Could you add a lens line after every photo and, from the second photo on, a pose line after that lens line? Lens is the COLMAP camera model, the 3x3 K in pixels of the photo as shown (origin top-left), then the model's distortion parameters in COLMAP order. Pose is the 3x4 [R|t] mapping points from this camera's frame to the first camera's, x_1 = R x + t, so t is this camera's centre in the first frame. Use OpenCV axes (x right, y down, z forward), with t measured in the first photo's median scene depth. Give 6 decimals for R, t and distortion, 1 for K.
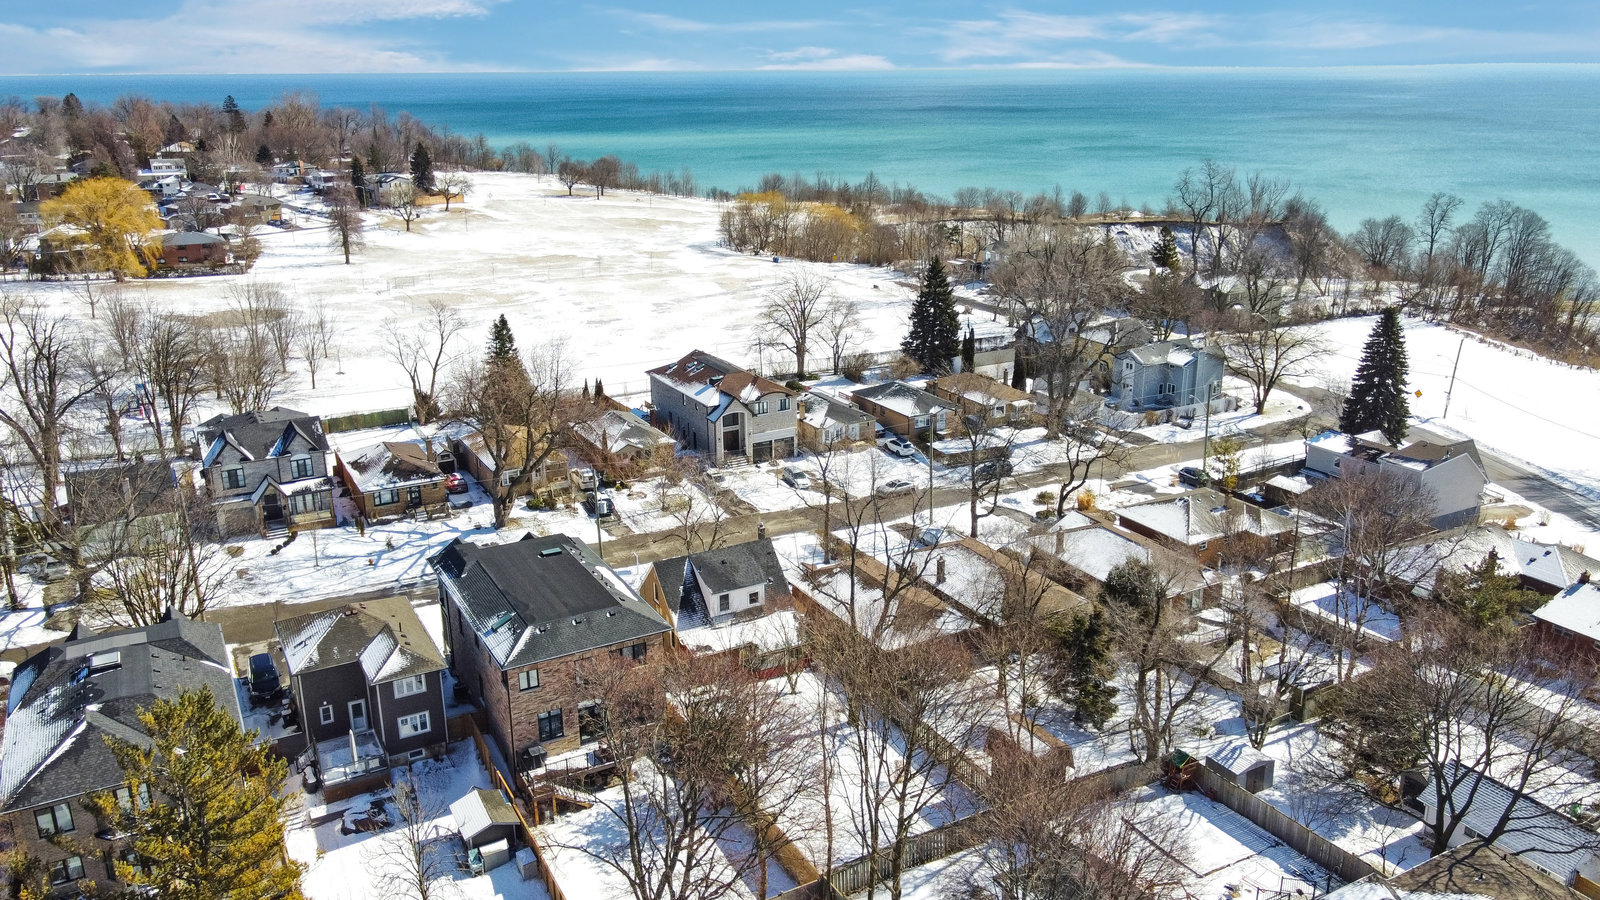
lens RADIAL K [[1216.8, 0, 804.4], [0, 1216.8, 451.6], [0, 0, 1]] dist [0.002657, 0.051351]
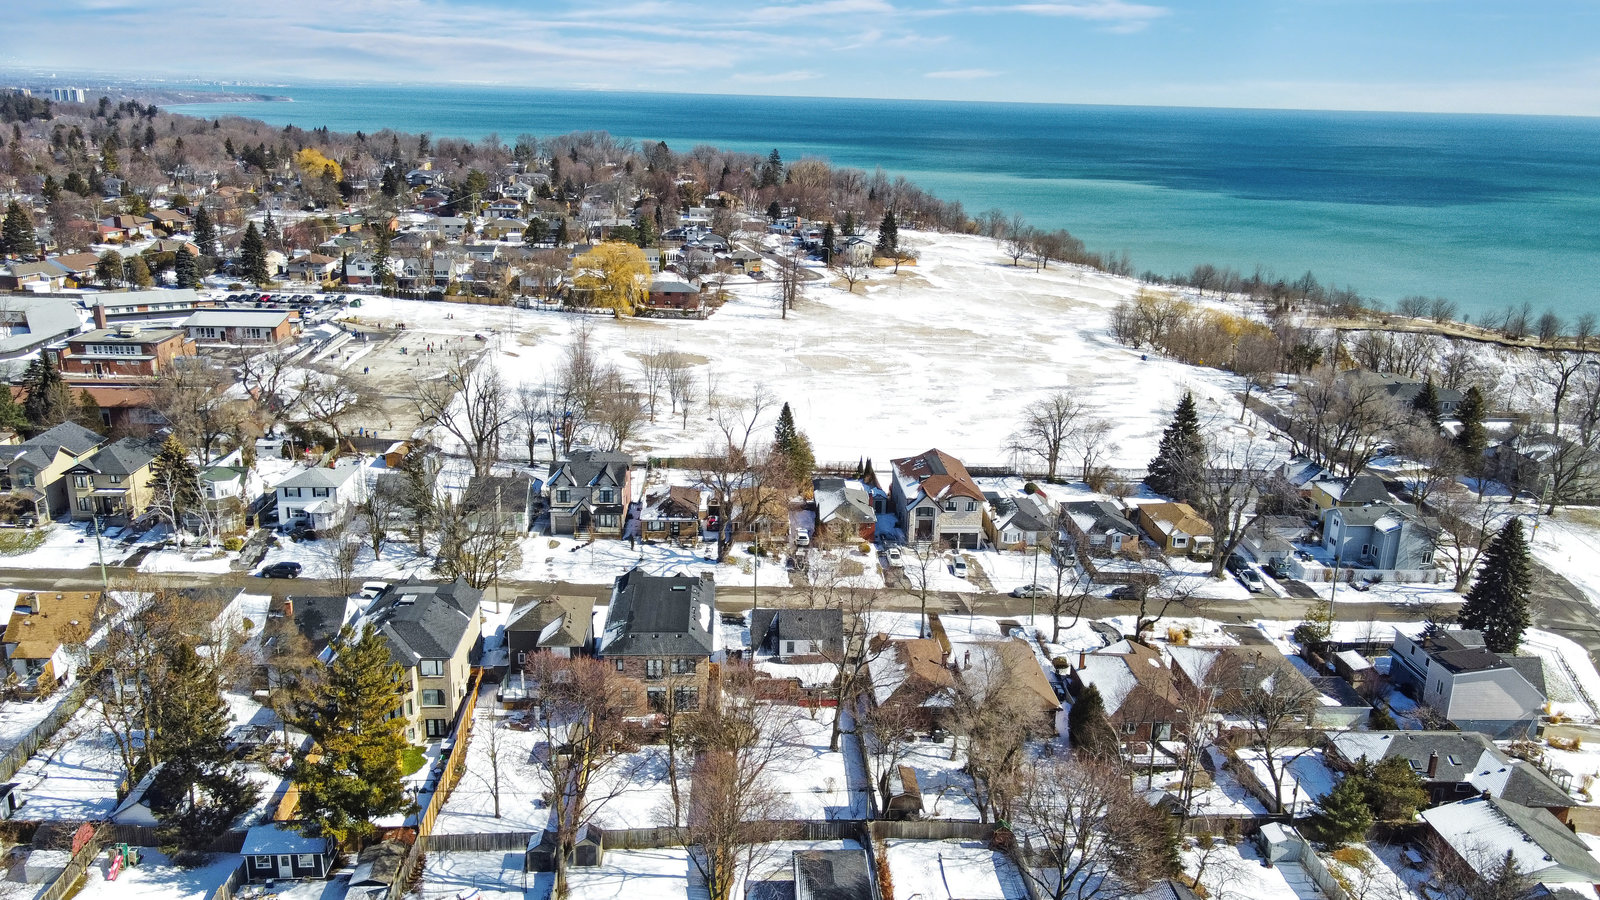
lens RADIAL K [[1216.8, 0, 804.4], [0, 1216.8, 451.6], [0, 0, 1]] dist [0.002657, 0.051351]
pose [[0.900912, 0.155794, -0.405075, 0.315829], [-0.165351, 0.986167, 0.011534, -0.078099], [0.401269, 0.056589, 0.914211, -0.201775]]
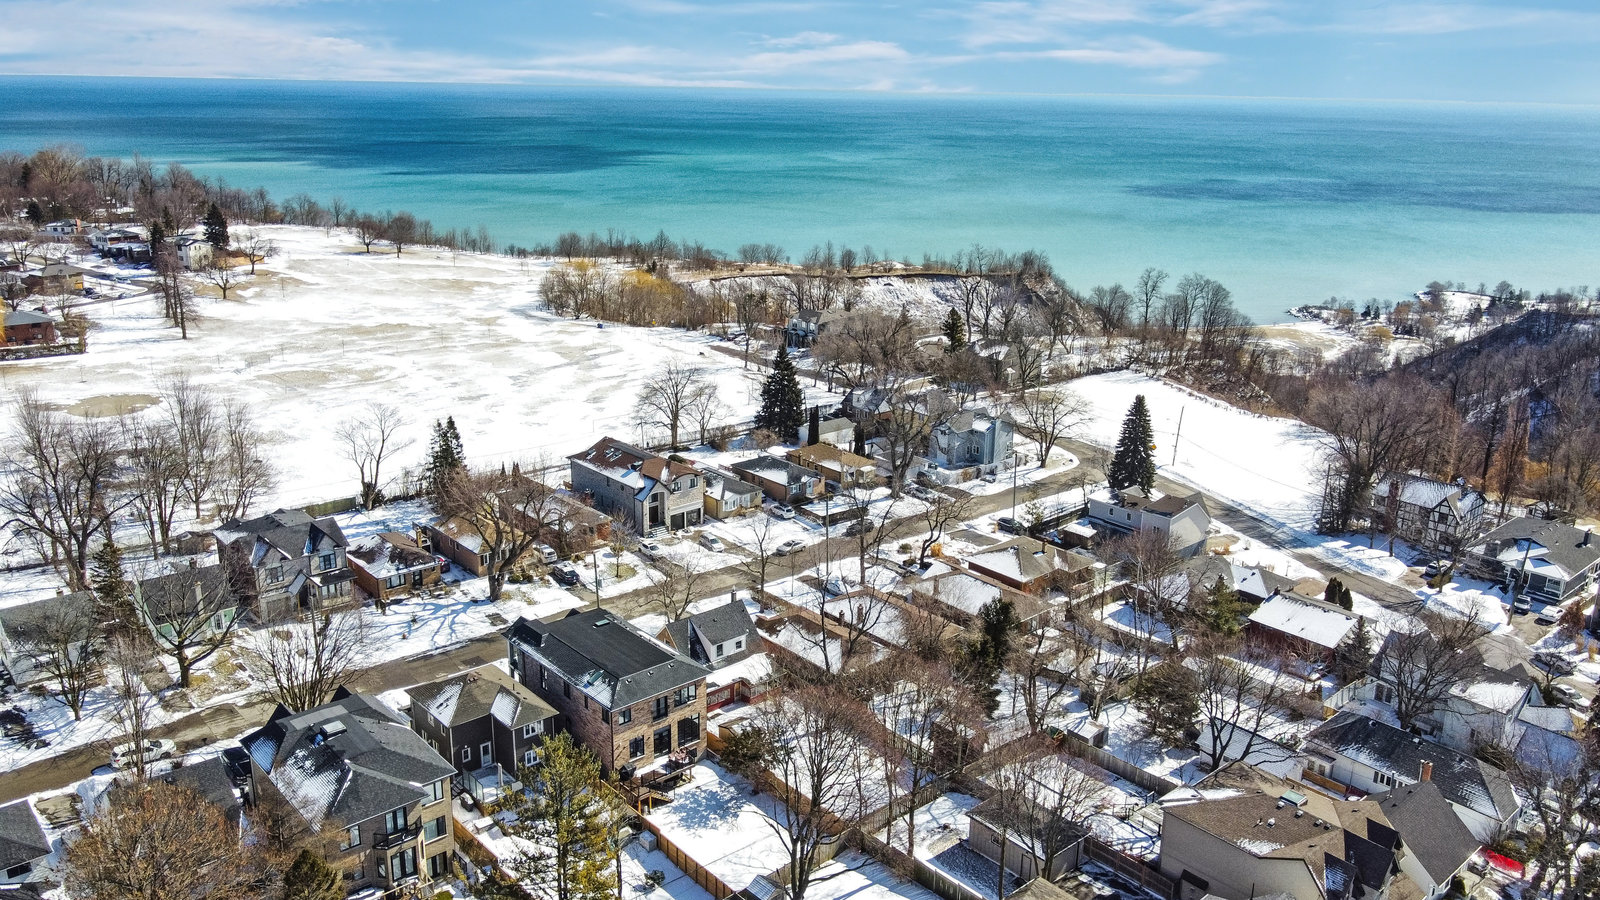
lens RADIAL K [[1216.8, 0, 804.4], [0, 1216.8, 451.6], [0, 0, 1]] dist [0.002657, 0.051351]
pose [[0.977104, -0.039556, 0.209054, -0.160363], [0.042377, 0.999061, -0.009030, -0.053076], [-0.208501, 0.017682, 0.977862, -0.233052]]
